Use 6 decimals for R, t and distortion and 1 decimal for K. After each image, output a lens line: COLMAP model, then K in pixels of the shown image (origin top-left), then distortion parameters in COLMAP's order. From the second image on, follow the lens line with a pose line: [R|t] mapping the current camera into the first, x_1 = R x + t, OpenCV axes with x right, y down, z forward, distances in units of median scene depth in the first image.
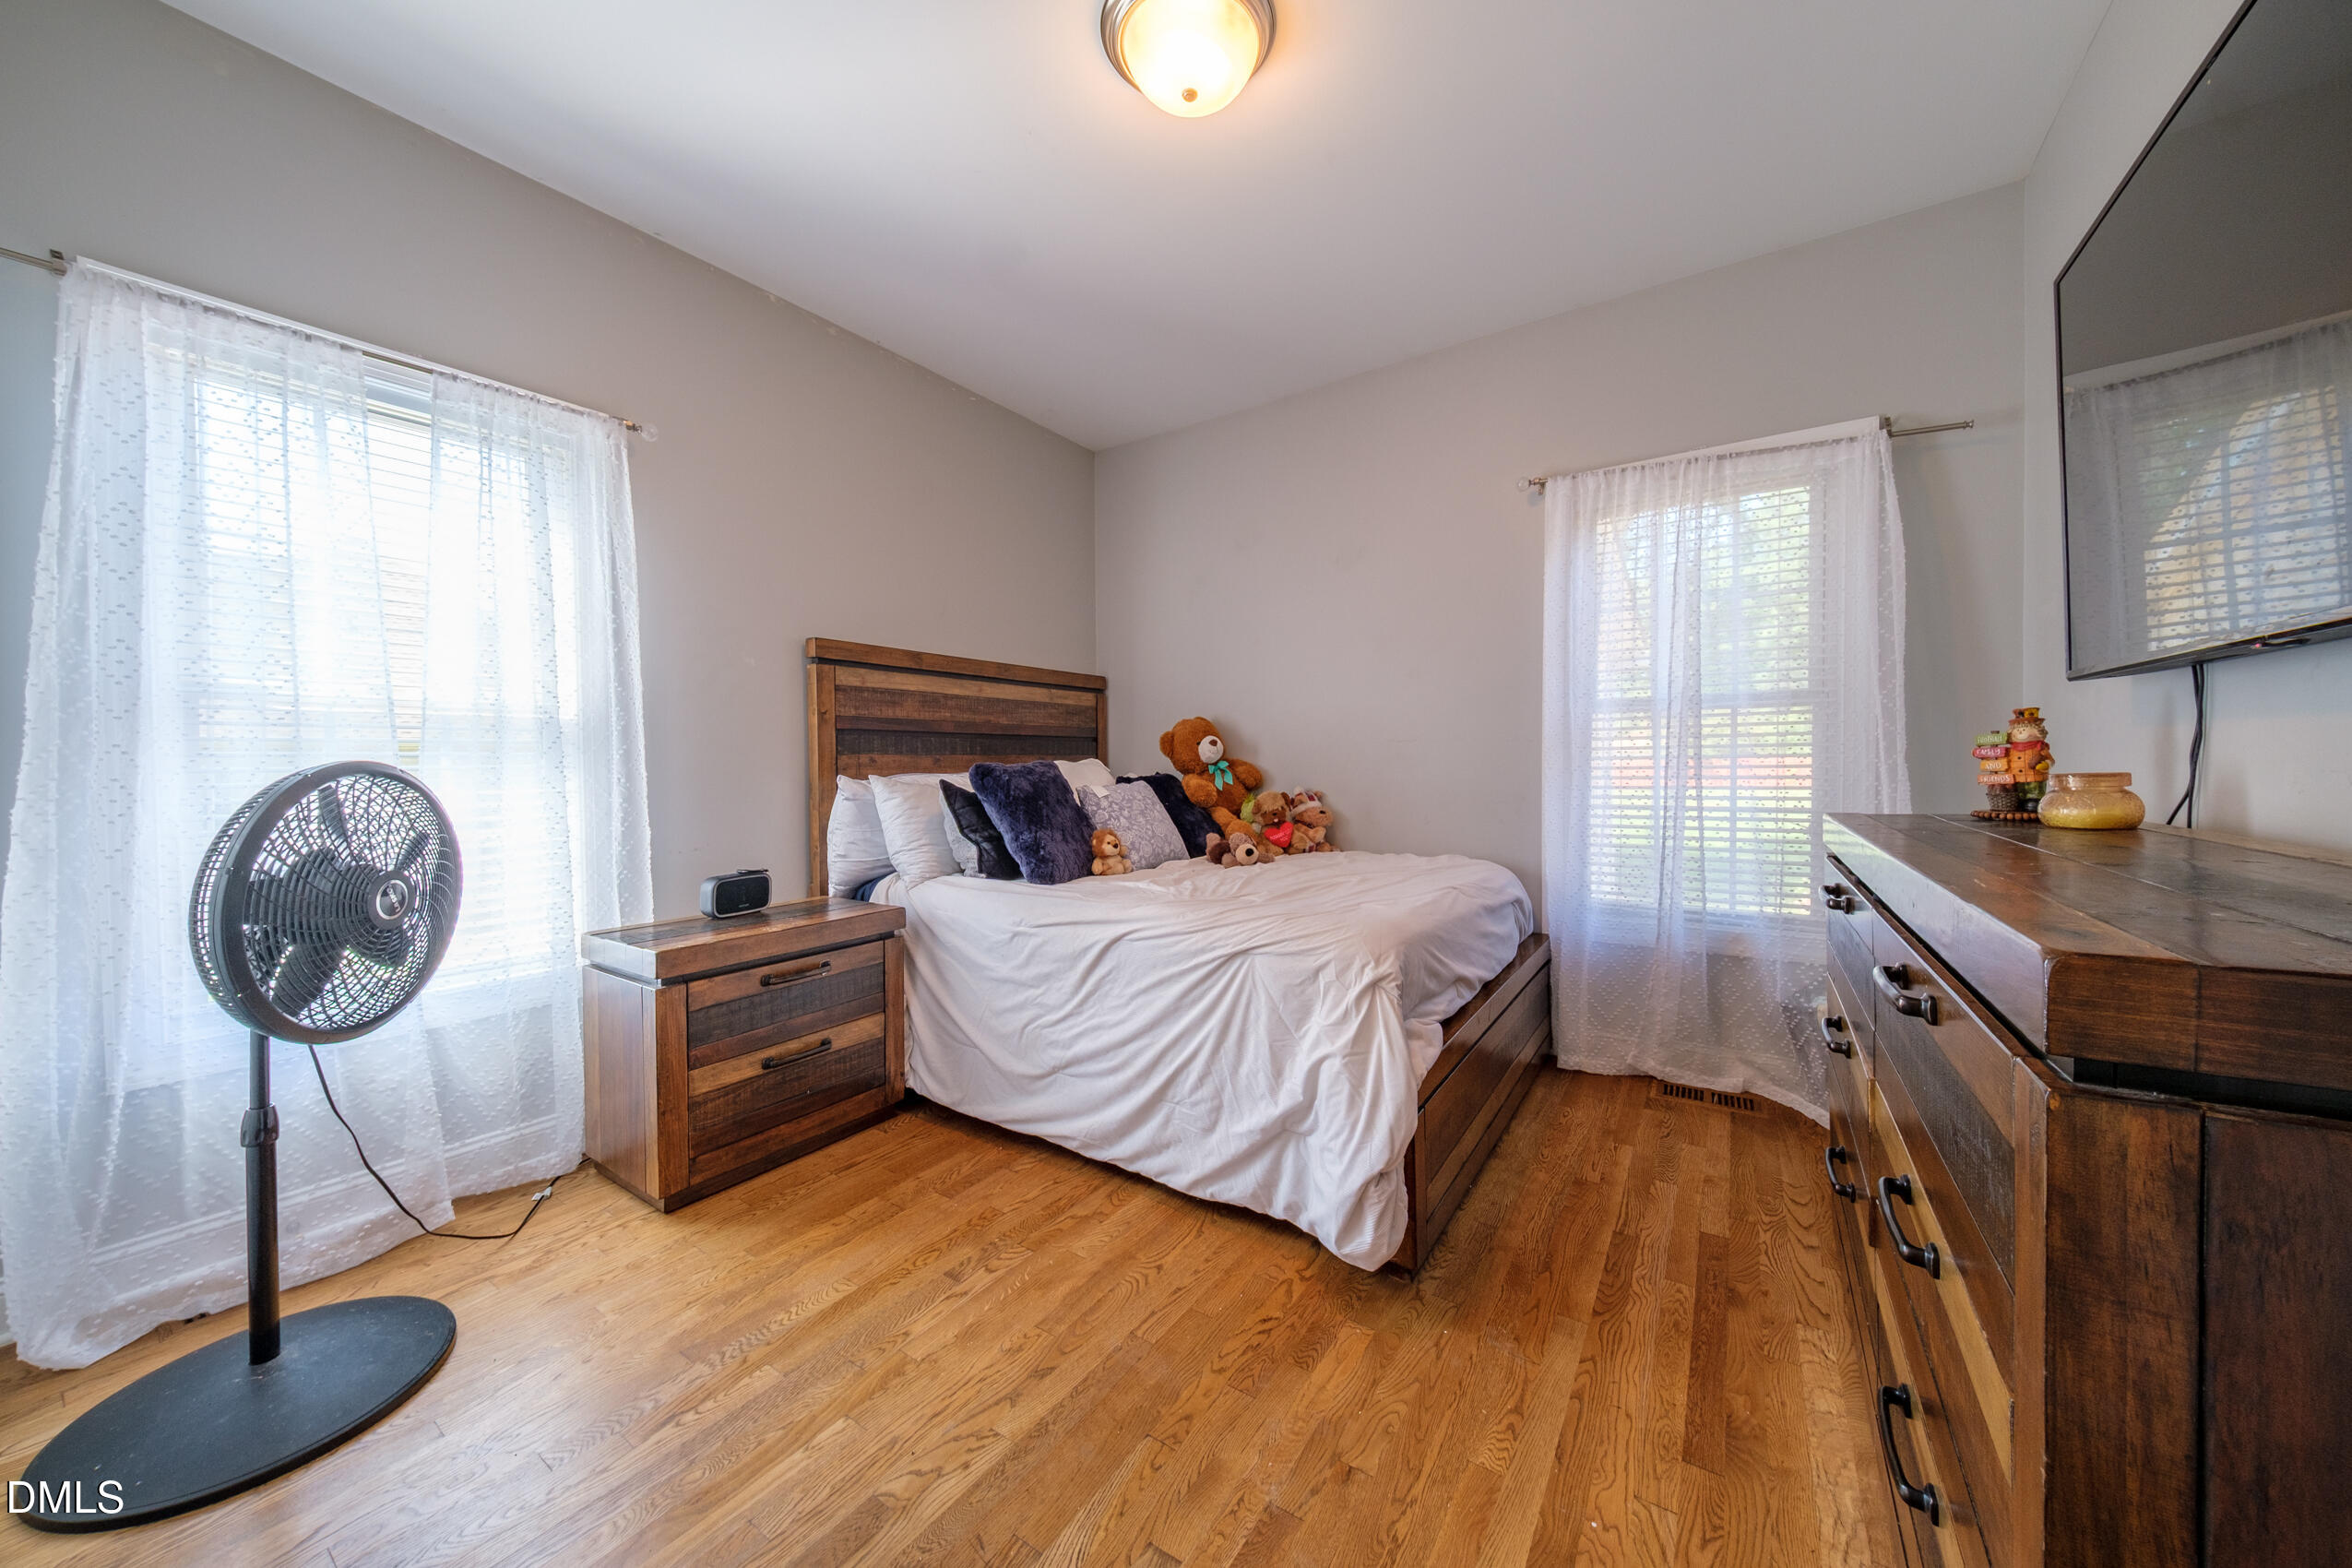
lens RADIAL K [[801.7, 0, 1183.7], [0, 801.7, 776.6], [0, 0, 1]] dist [0.054124, -0.000017]
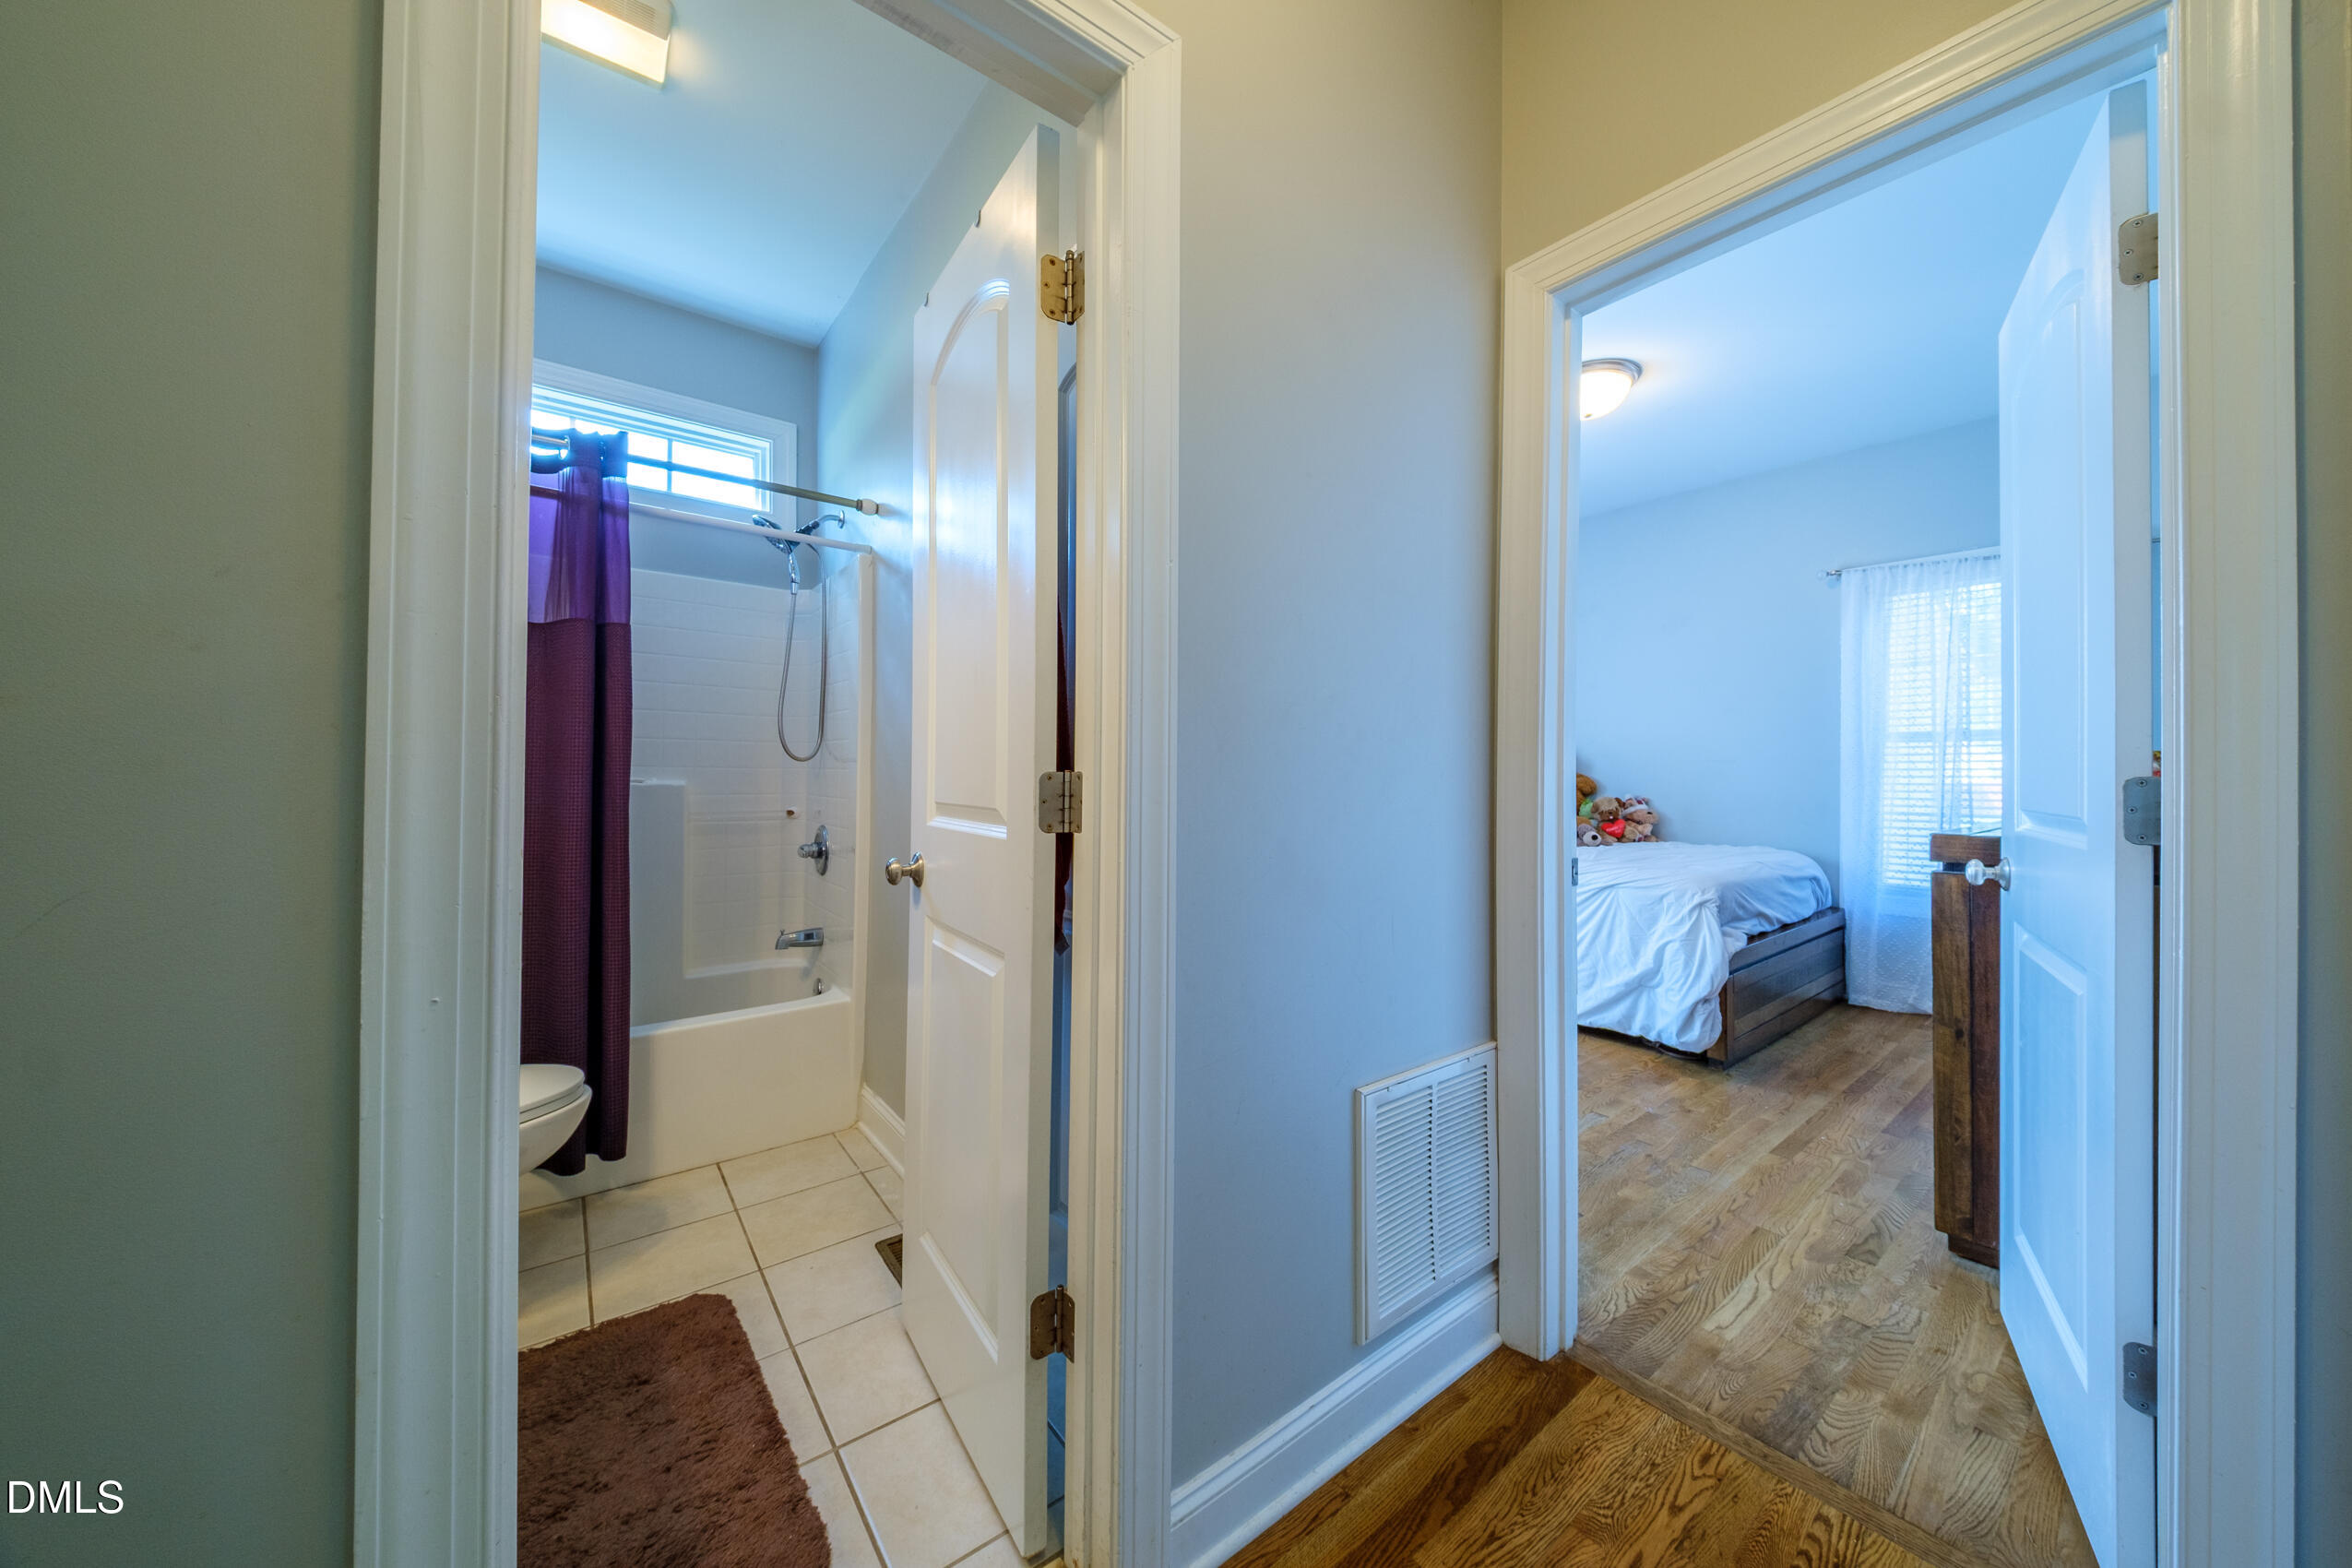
lens RADIAL K [[803.0, 0, 1189.8], [0, 803.0, 761.0], [0, 0, 1]] dist [0.008028, -0.000114]
pose [[0.951368, 0.013894, -0.307742, -0.216377], [-0.023537, 0.999341, -0.027647, 0.020230], [0.307155, 0.033546, 0.951068, -0.766648]]
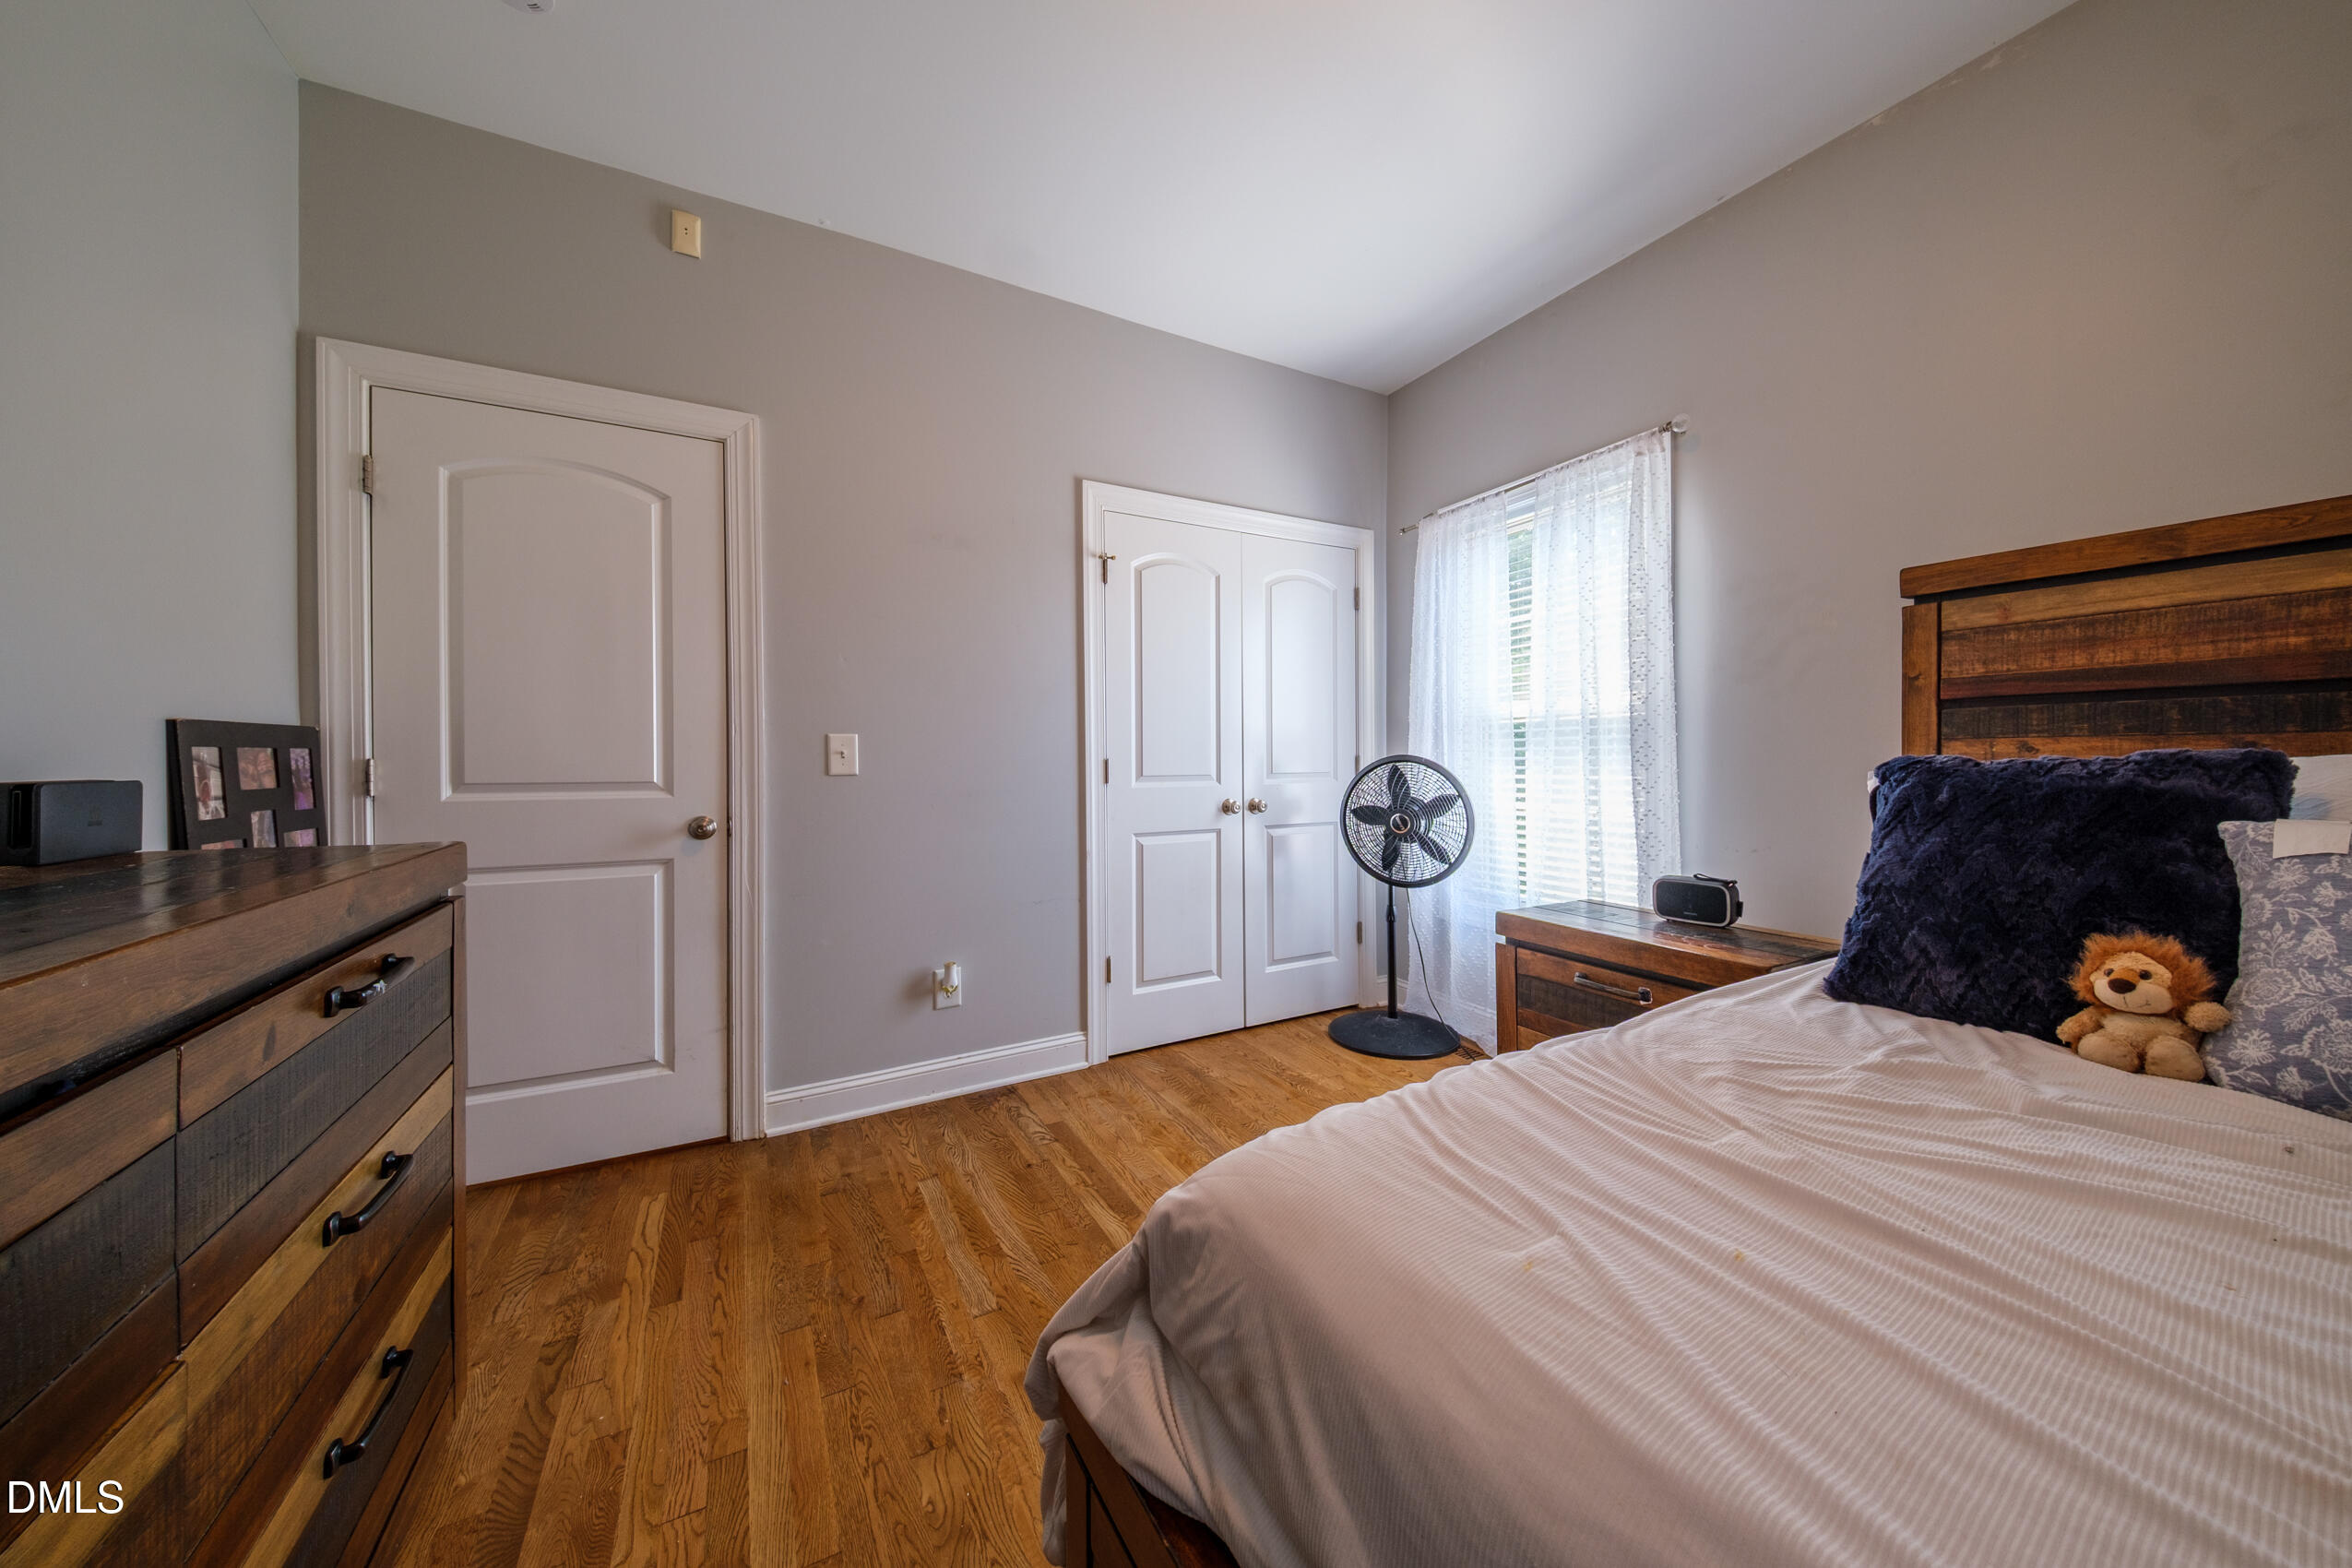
lens RADIAL K [[803.0, 0, 1189.8], [0, 803.0, 761.0], [0, 0, 1]] dist [0.008028, -0.000114]
pose [[-0.447013, 0.009535, -0.894476, 0.556879], [-0.011905, 0.999791, 0.016607, -0.018785], [0.894448, 0.018073, -0.446807, 1.017944]]
